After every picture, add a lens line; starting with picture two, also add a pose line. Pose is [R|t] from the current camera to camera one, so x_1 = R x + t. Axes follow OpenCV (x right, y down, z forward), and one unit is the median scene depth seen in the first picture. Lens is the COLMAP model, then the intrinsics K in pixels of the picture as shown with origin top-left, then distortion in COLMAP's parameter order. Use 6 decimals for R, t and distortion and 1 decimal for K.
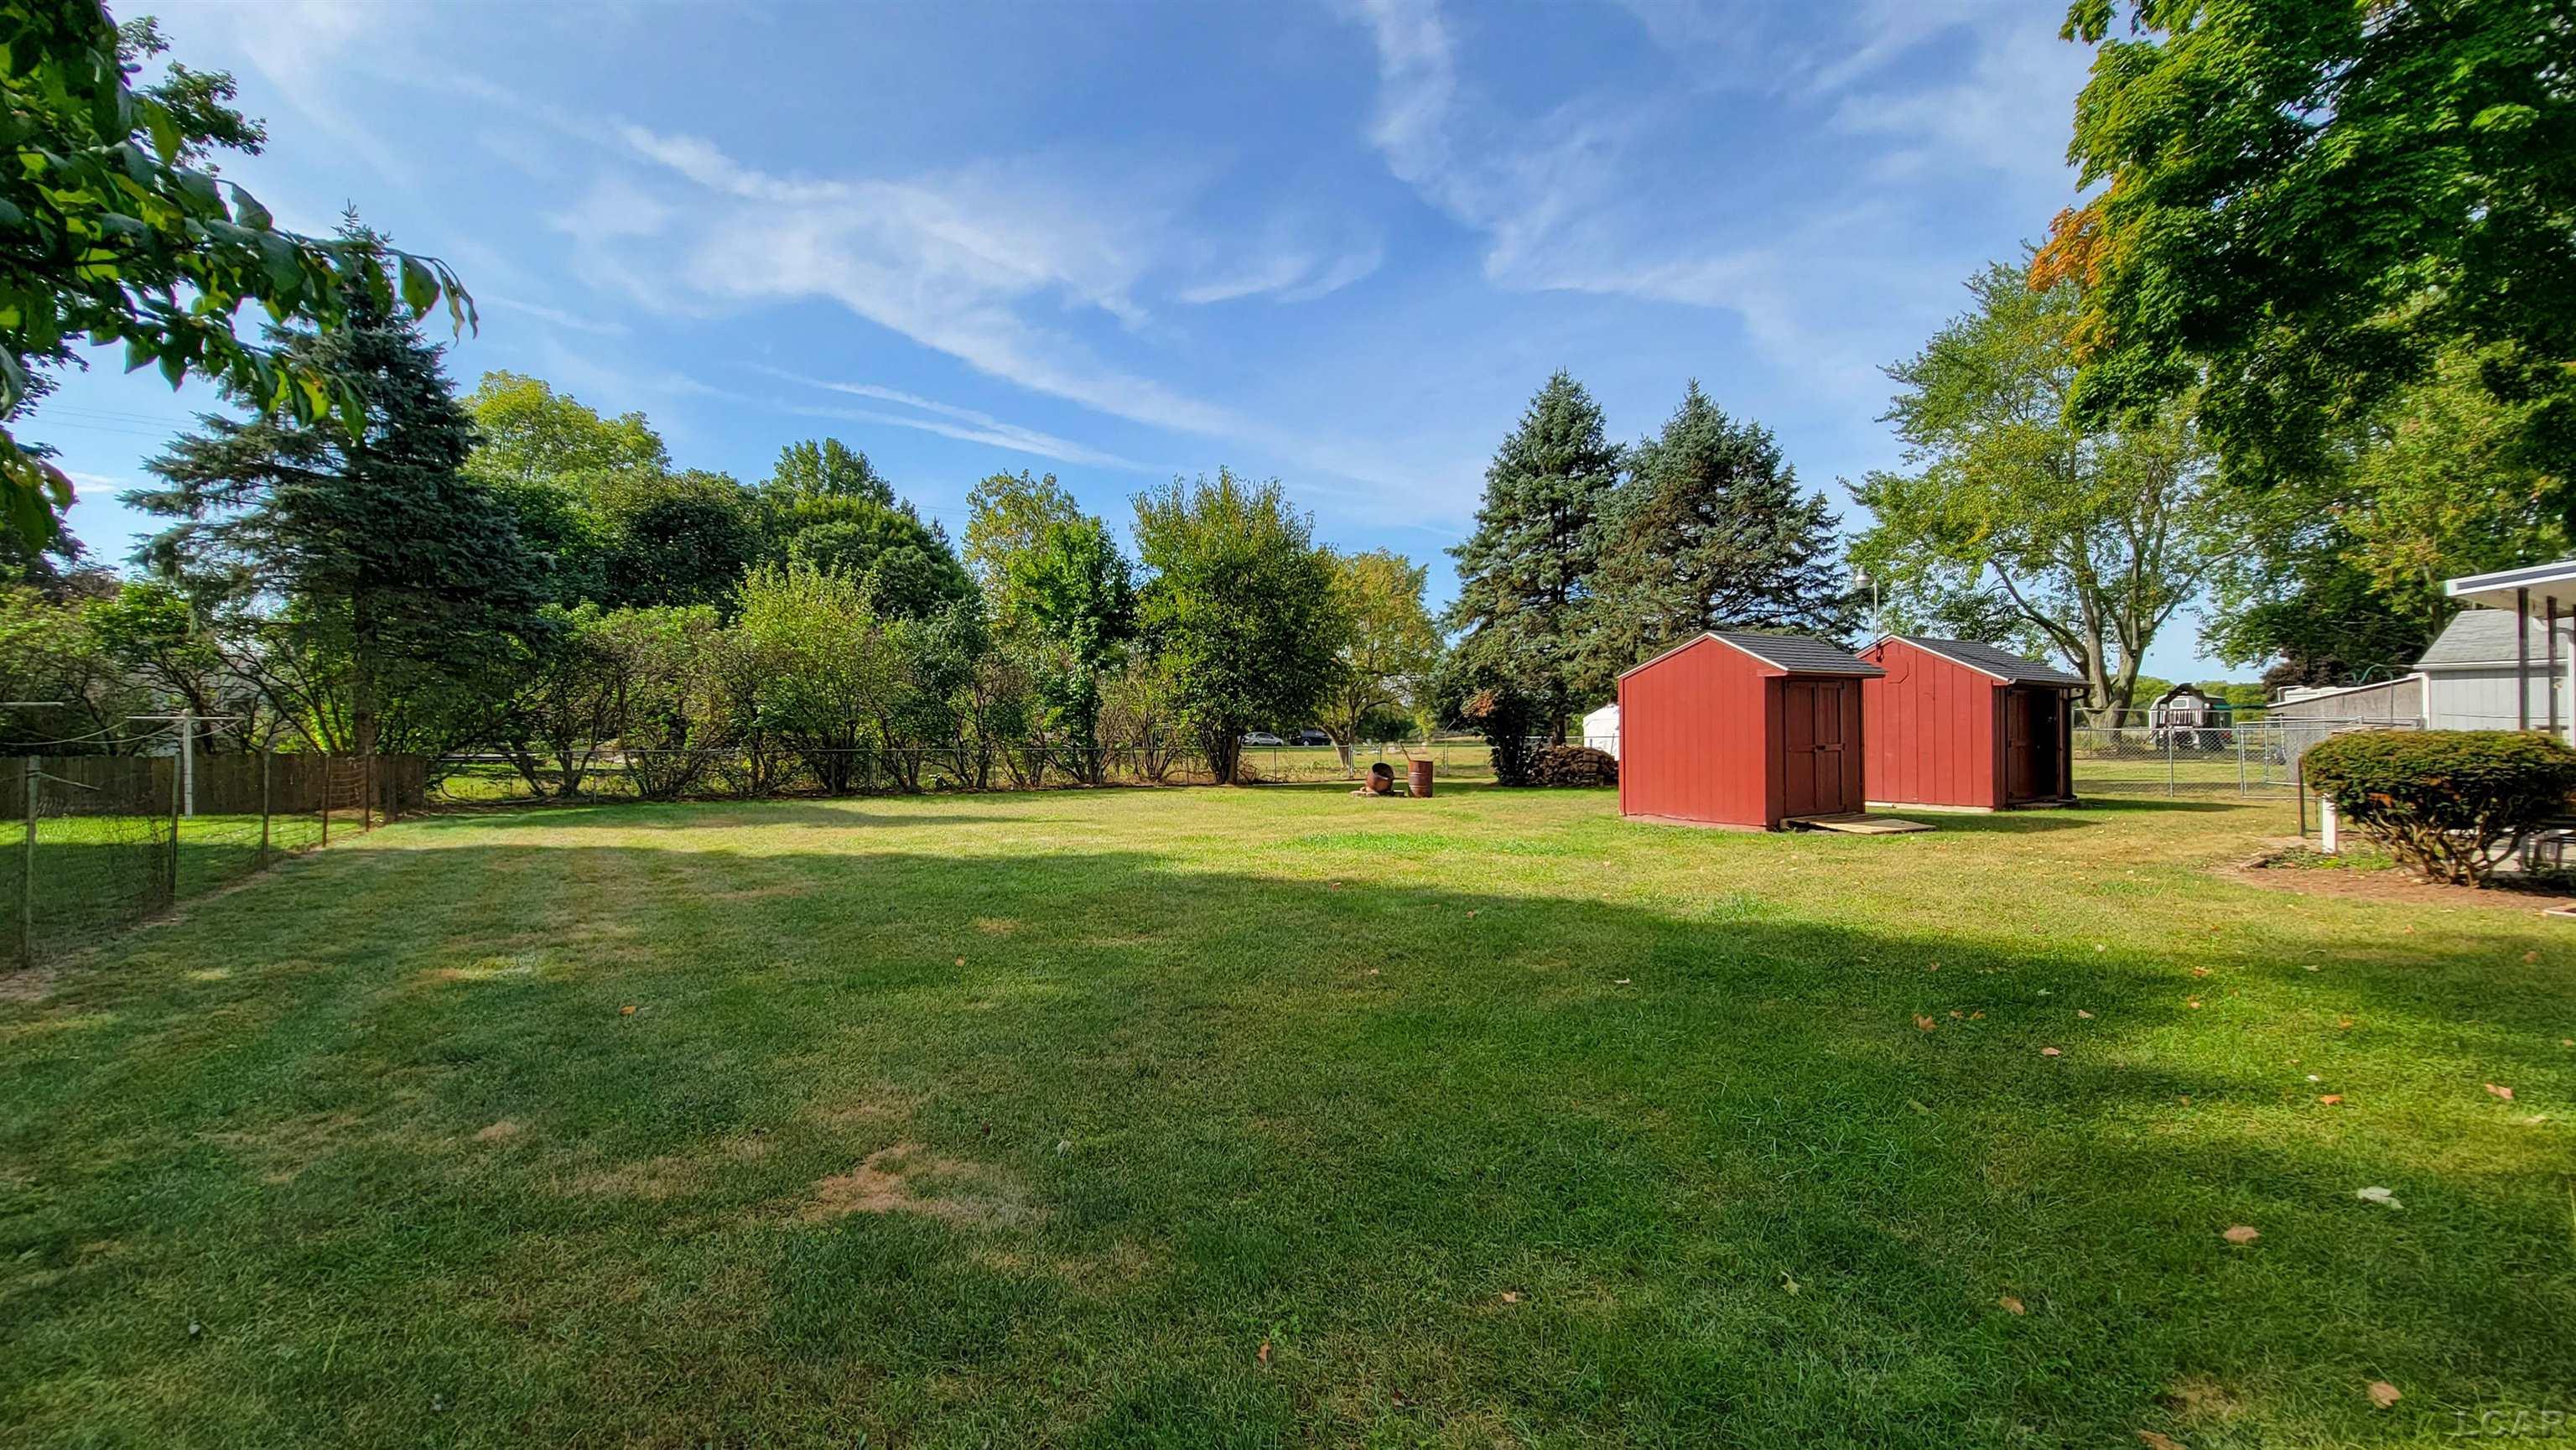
lens RADIAL K [[1040.6, 0, 1256.3], [0, 1040.6, 693.0], [0, 0, 1]] dist [-0.002973, -0.000195]
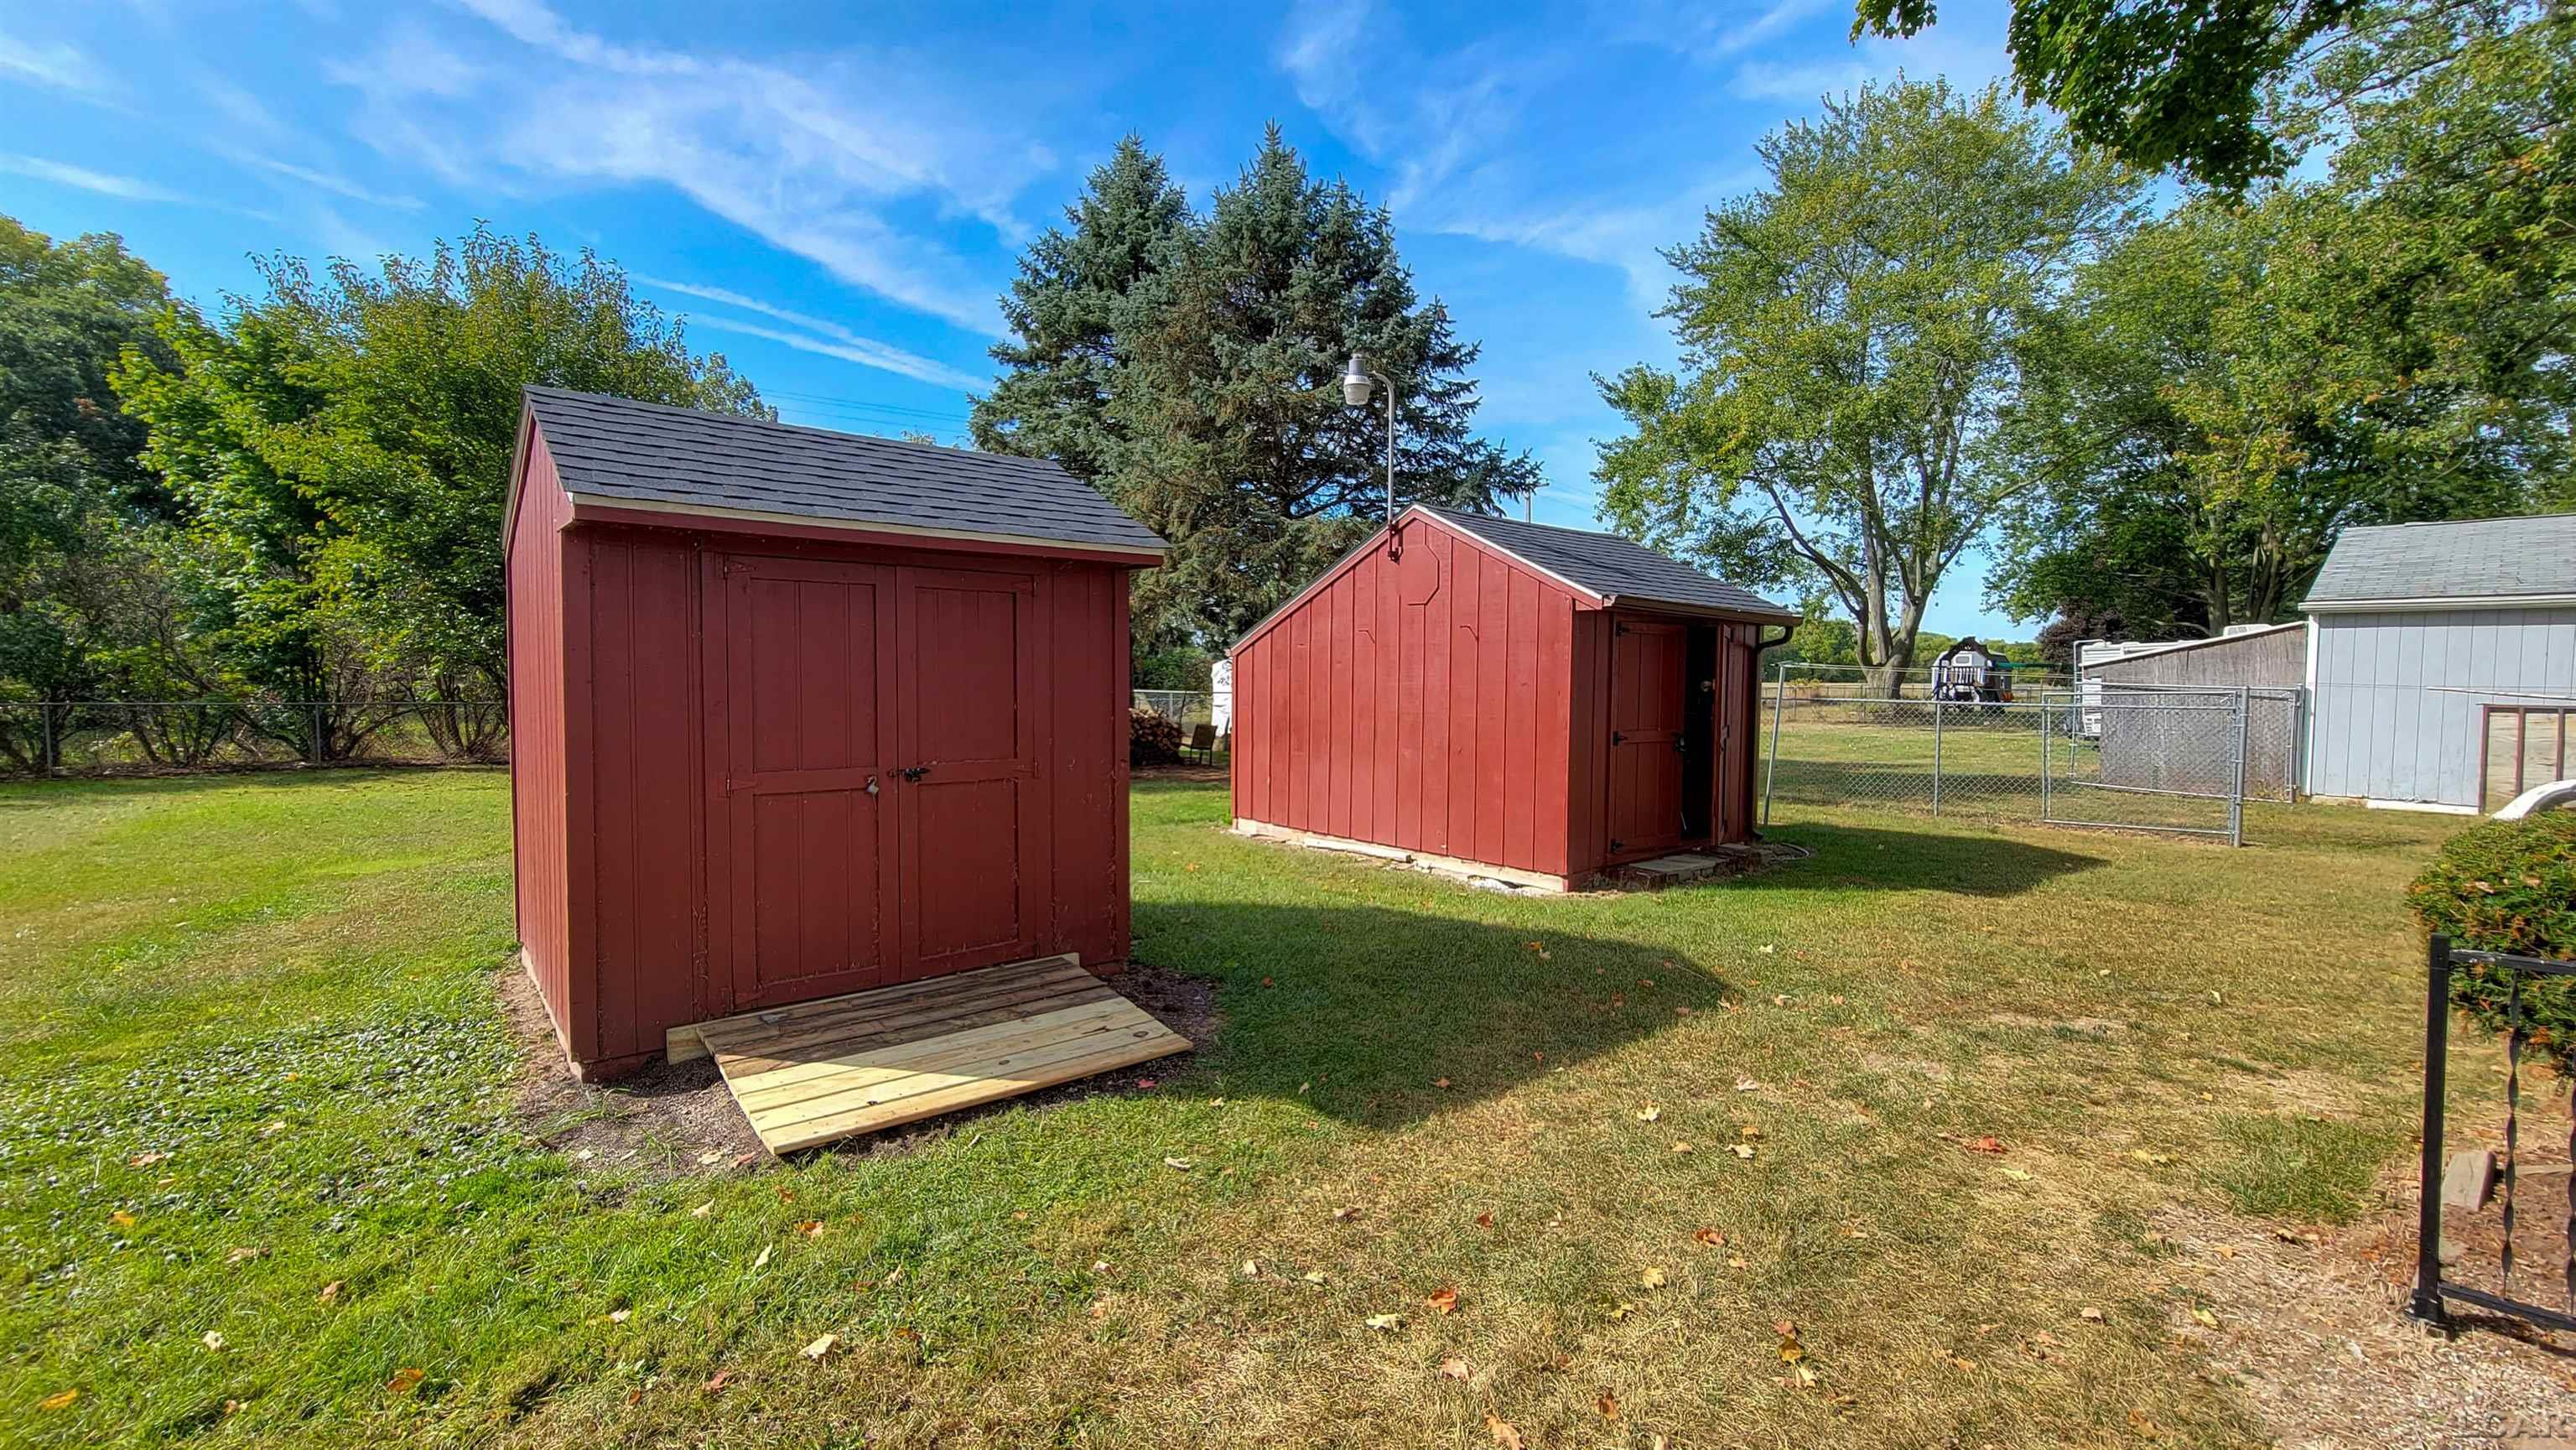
lens RADIAL K [[1044.7, 0, 1288.0], [0, 1044.7, 725.0], [0, 0, 1]] dist [-0.002652, -0.000753]
pose [[0.991255, 0.011954, 0.131417, 0.177627], [-0.022514, 0.996607, 0.079162, 0.008022], [-0.130025, -0.081429, 0.988161, 0.159723]]
